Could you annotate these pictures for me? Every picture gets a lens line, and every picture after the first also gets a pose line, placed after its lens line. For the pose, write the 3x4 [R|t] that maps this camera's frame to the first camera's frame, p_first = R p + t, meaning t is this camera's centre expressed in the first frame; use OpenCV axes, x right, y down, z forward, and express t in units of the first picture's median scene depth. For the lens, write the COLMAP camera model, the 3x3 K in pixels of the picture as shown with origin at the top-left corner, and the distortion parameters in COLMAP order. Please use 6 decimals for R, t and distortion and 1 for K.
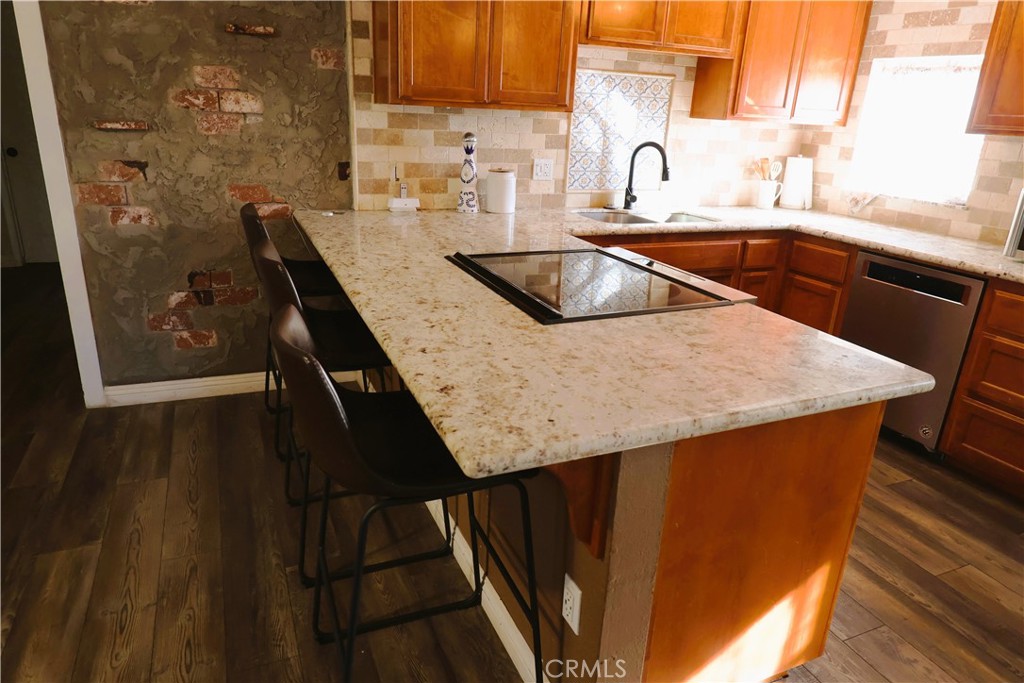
lens RADIAL K [[649.2, 0, 509.1], [0, 649.2, 336.4], [0, 0, 1]] dist [-0.011619, 0.001716]
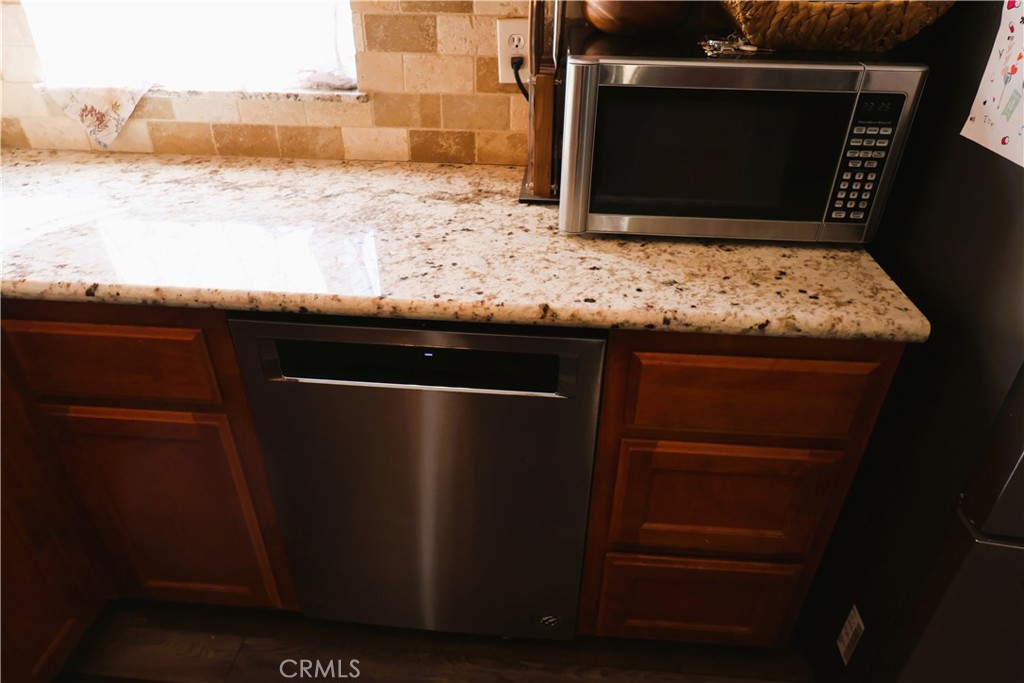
lens RADIAL K [[649.2, 0, 509.1], [0, 649.2, 336.4], [0, 0, 1]] dist [-0.011619, 0.001716]
pose [[0.466837, -0.507211, 0.724431, 0.326971], [0.300228, 0.861422, 0.409653, -0.192632], [-0.831821, 0.026253, 0.554423, 0.626454]]
